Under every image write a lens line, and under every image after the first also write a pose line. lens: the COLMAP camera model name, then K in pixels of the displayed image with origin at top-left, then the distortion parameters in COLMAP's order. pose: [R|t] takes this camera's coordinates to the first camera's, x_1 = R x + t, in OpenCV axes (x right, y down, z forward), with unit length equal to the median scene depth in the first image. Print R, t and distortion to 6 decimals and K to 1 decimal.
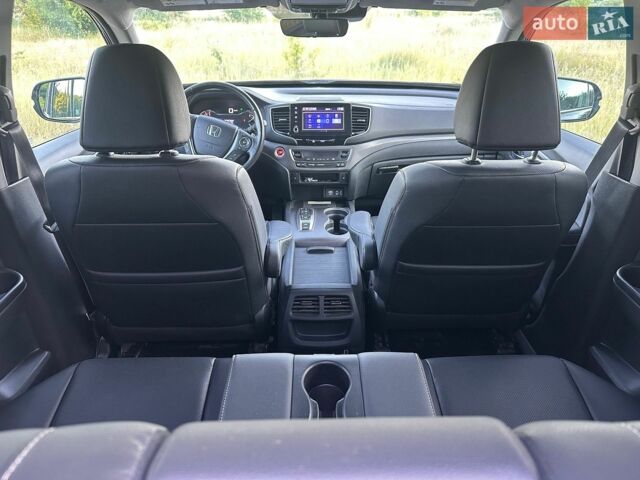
lens RADIAL K [[469.9, 0, 320.0], [0, 469.9, 240.0], [0, 0, 1]] dist [0.043095, -0.048205]
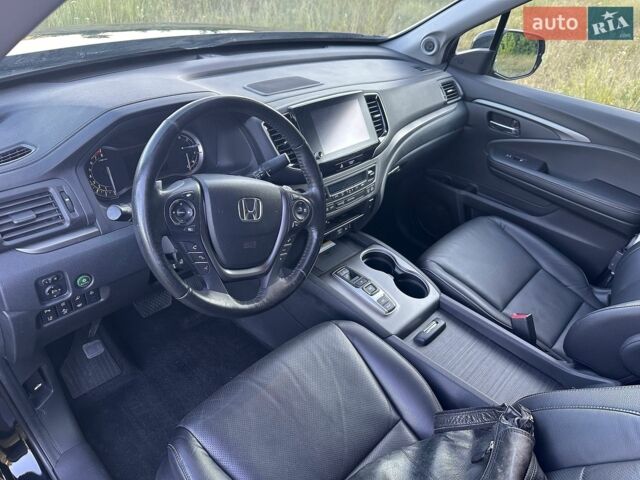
lens RADIAL K [[451.3, 0, 320.0], [0, 451.3, 240.0], [0, 0, 1]] dist [0.083554, -0.168100]
pose [[0.685030, -0.351043, 0.638359, -0.427773], [0.231107, 0.935702, 0.266554, -0.278116], [-0.690886, -0.035069, 0.722113, 0.596453]]
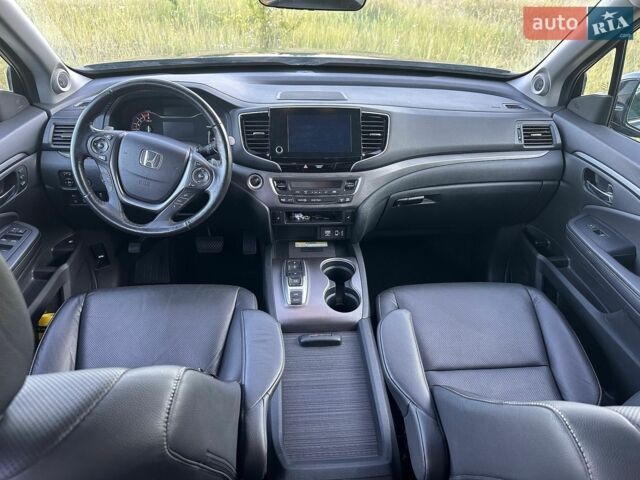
lens RADIAL K [[469.9, 0, 320.0], [0, 469.9, 240.0], [0, 0, 1]] dist [0.043095, -0.048205]
pose [[0.997535, -0.010932, 0.069312, -0.040350], [0.003985, 0.995021, 0.099581, -0.170230], [-0.070056, -0.099060, 0.992612, 0.318370]]
